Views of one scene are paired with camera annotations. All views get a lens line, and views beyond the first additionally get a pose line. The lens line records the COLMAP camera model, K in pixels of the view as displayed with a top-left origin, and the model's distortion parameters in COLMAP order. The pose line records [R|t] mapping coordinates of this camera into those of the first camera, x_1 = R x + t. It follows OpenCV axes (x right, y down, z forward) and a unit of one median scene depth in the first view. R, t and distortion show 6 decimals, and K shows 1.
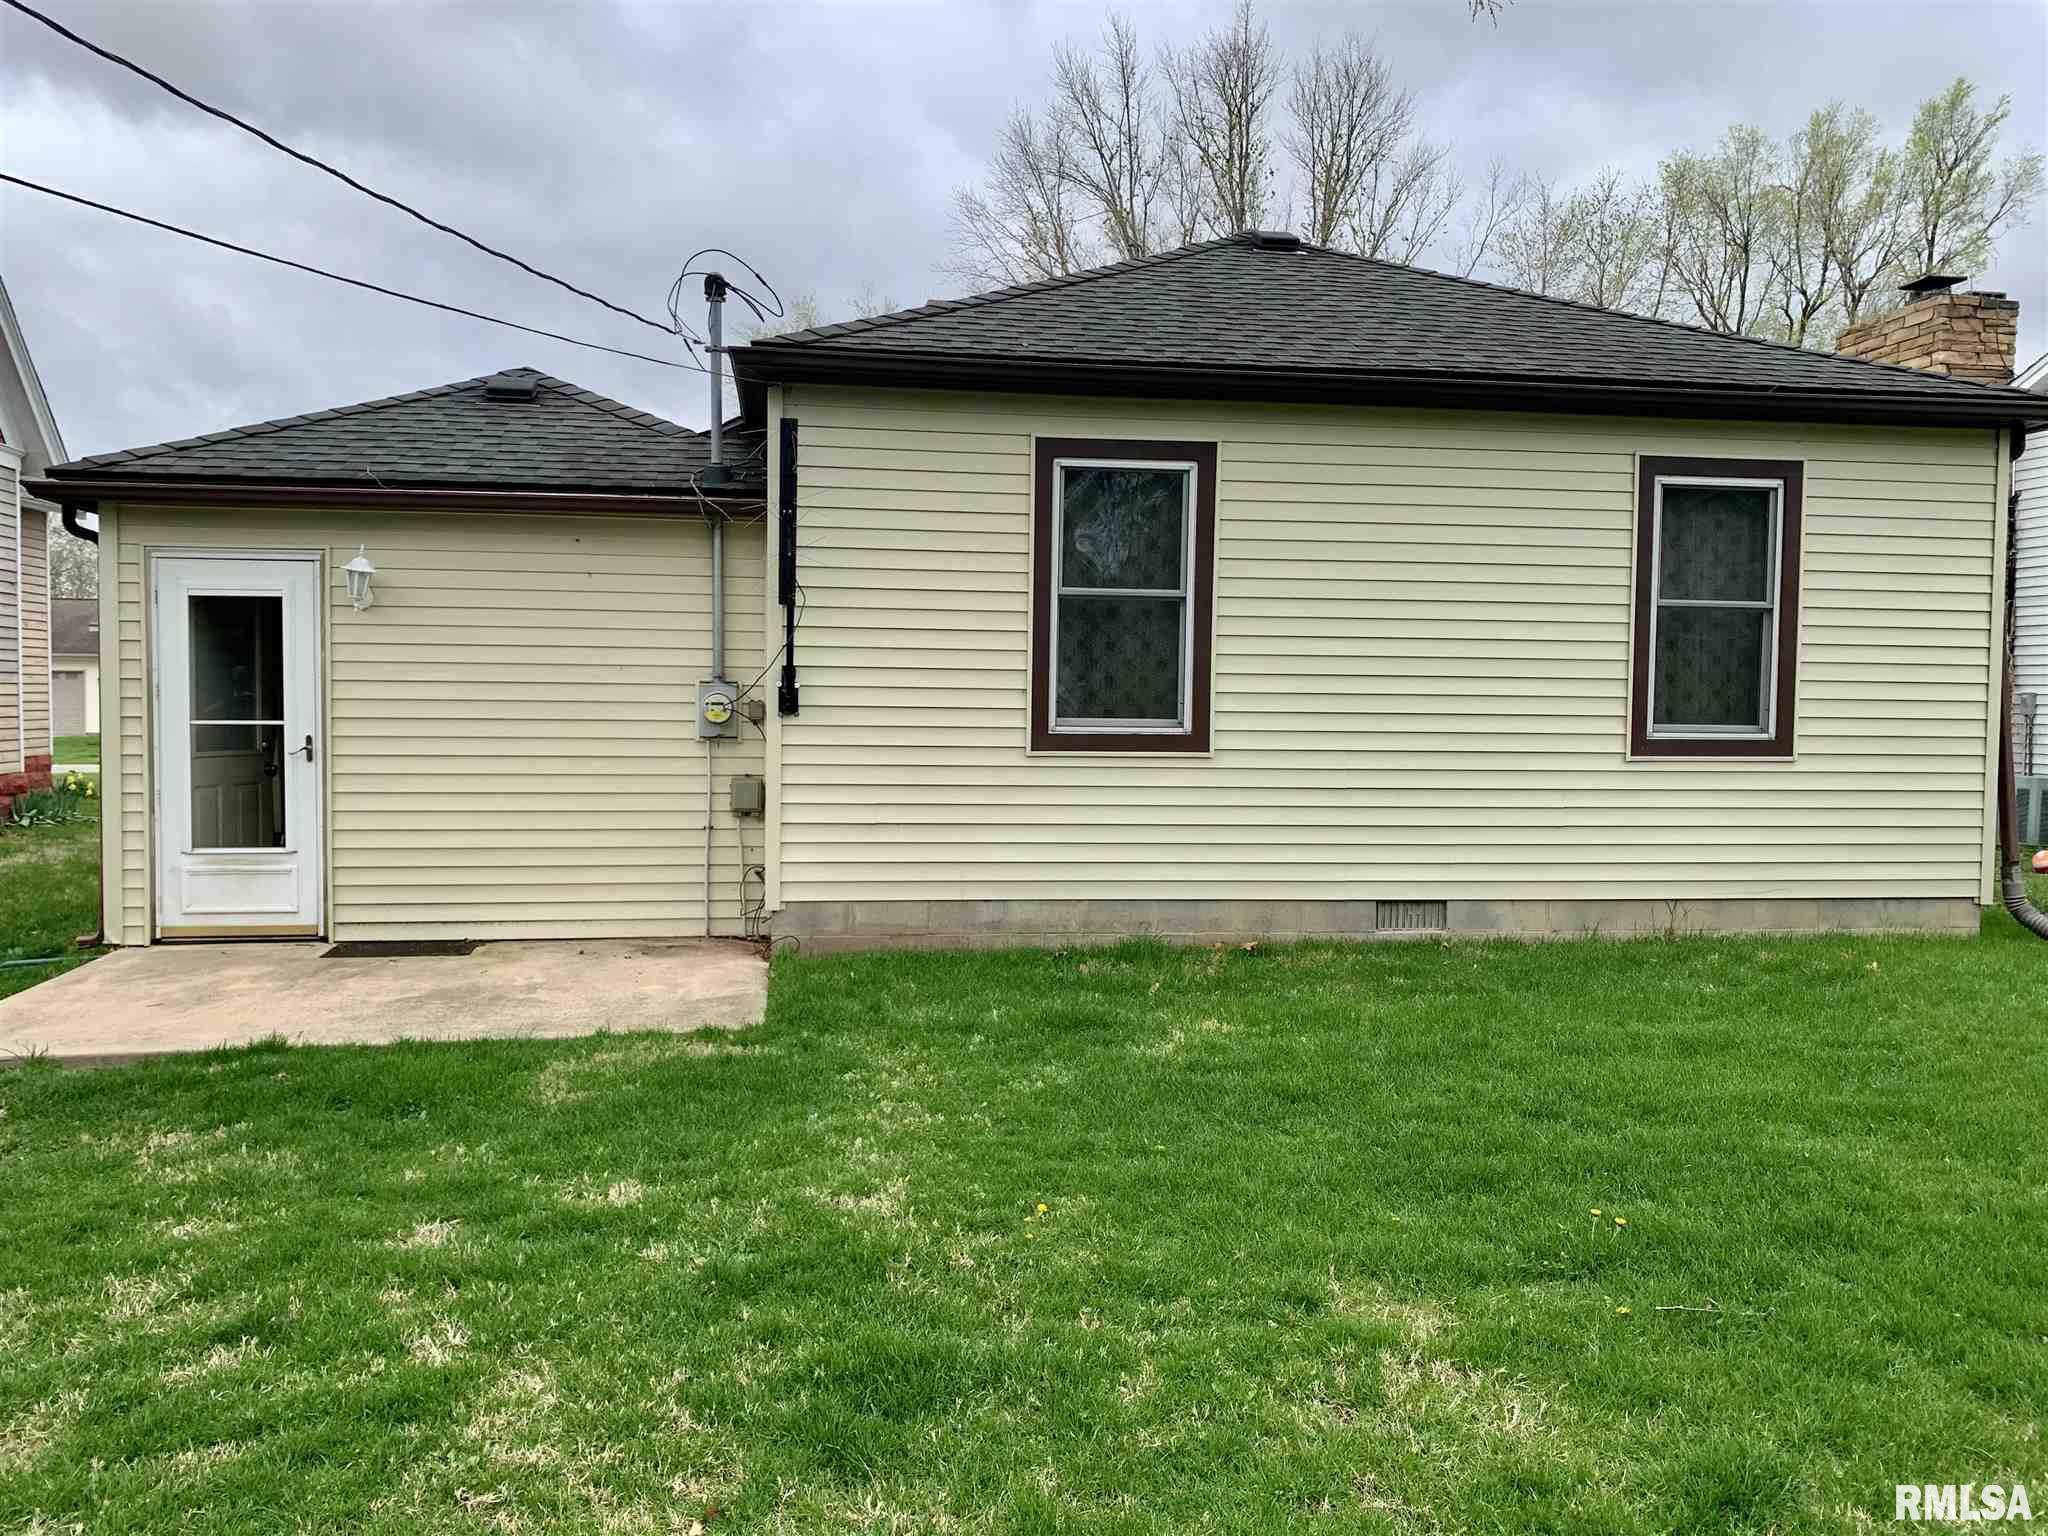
lens RADIAL K [[1571.3, 0, 1024.0], [0, 1571.3, 768.0], [0, 0, 1]] dist [-0.000804, -0.002530]
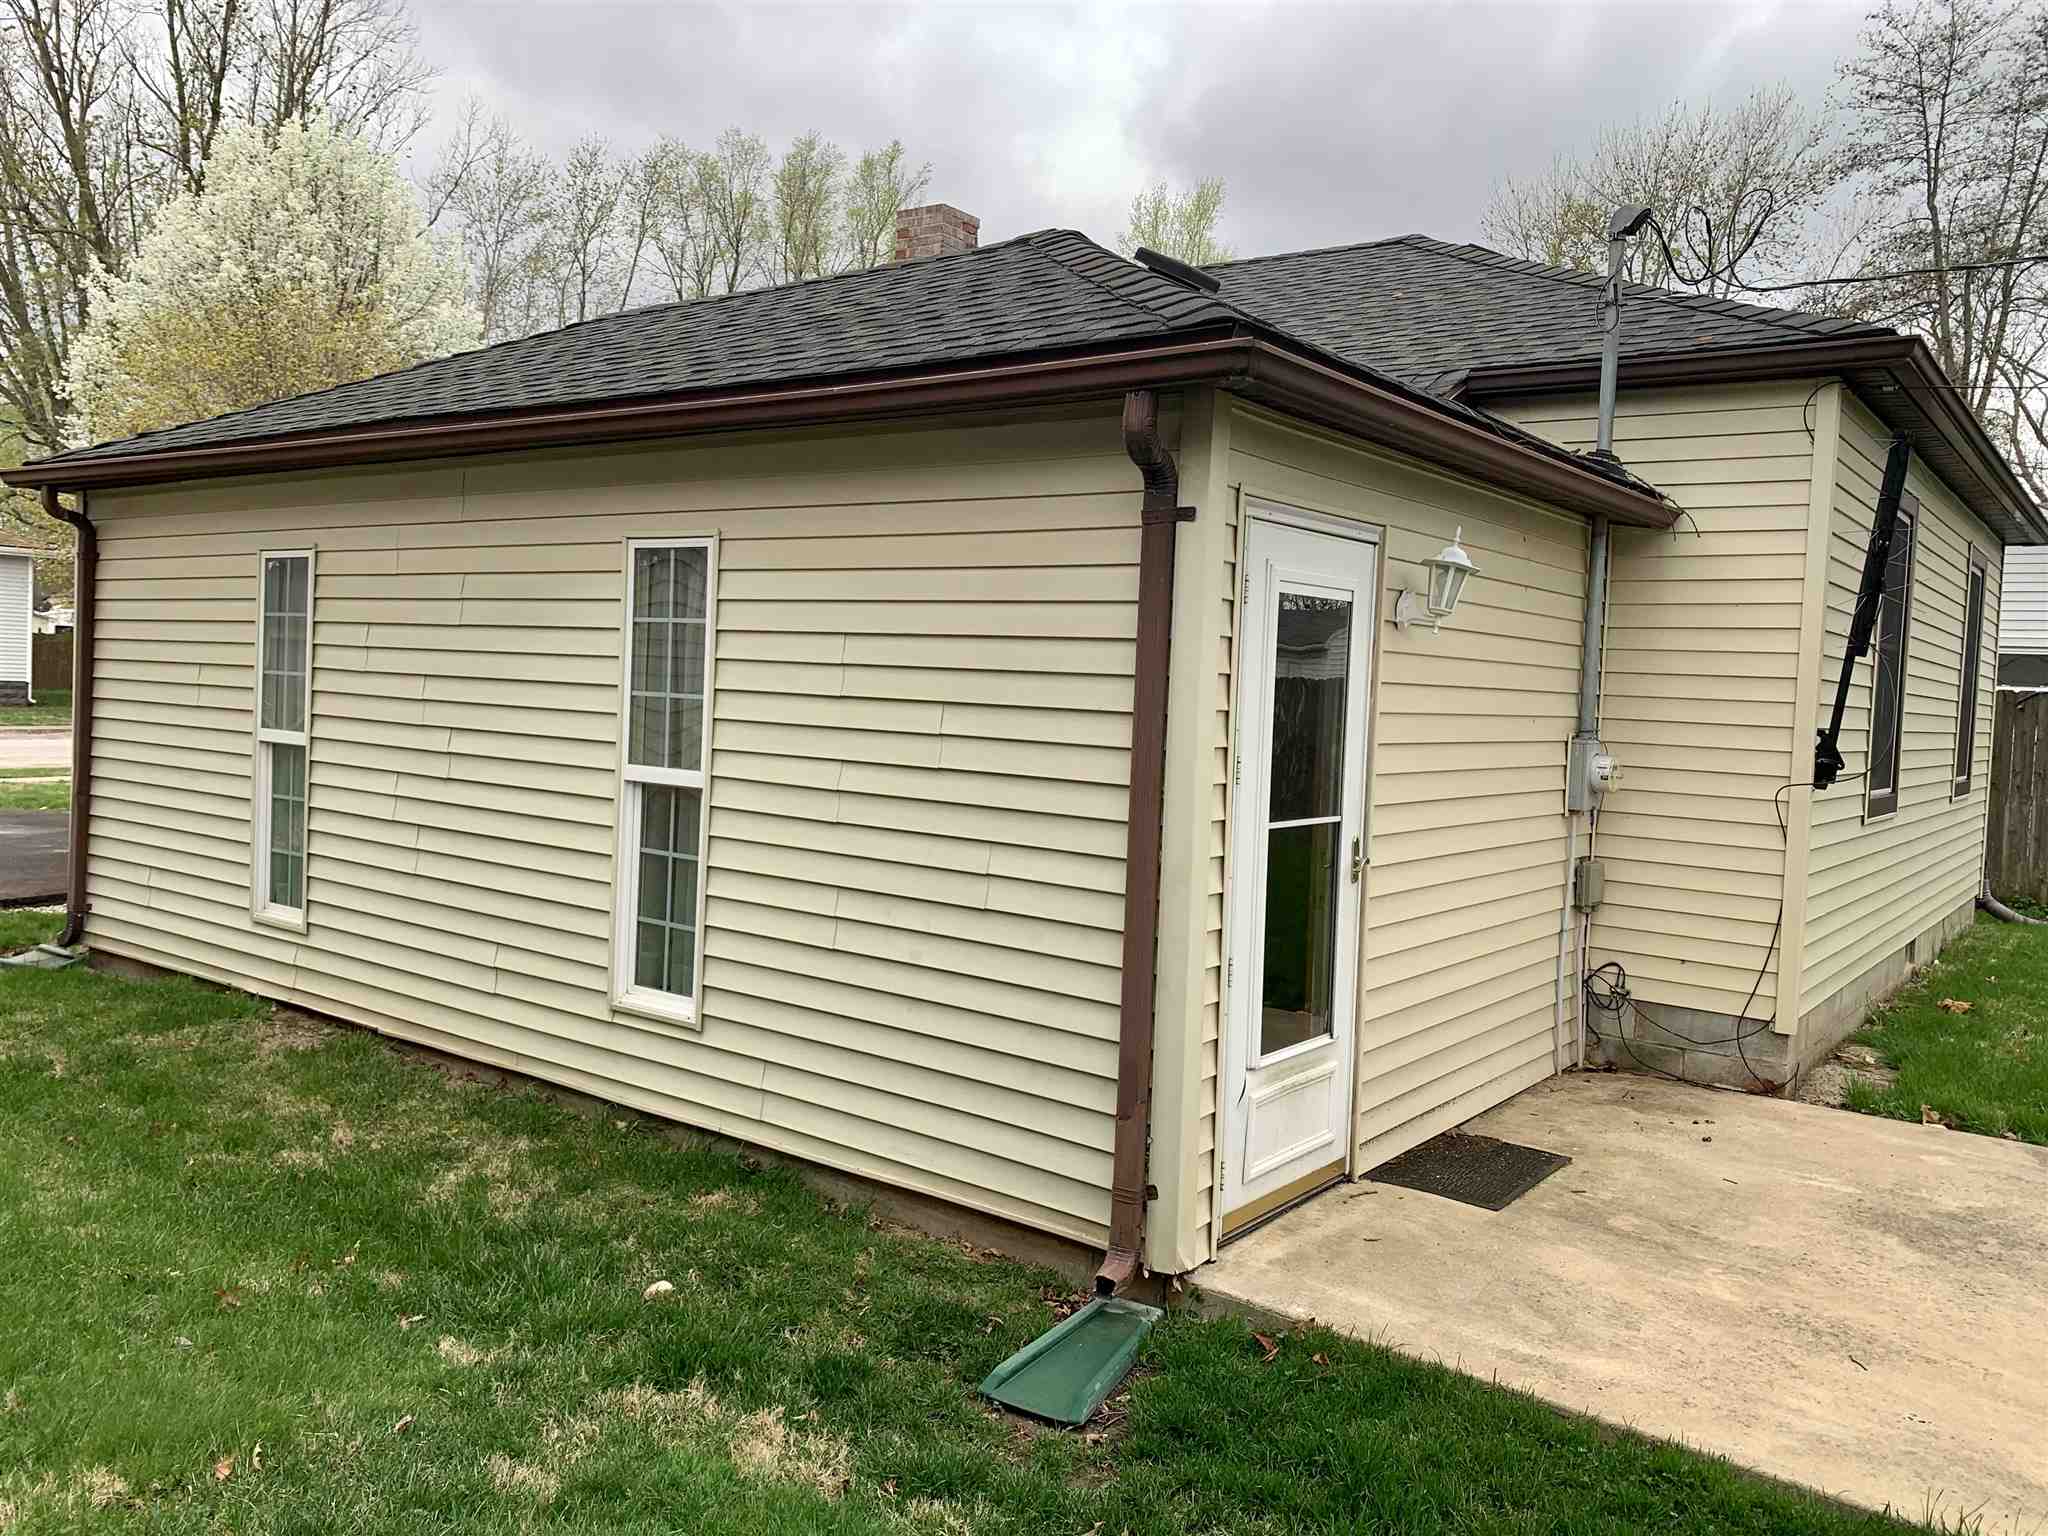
lens RADIAL K [[1571.3, 0, 1024.0], [0, 1571.3, 768.0], [0, 0, 1]] dist [-0.000804, -0.002530]
pose [[0.693532, -0.025288, 0.719982, -0.958816], [0.006891, 0.999571, 0.028470, -0.064186], [-0.720393, -0.014783, 0.693409, 0.679053]]
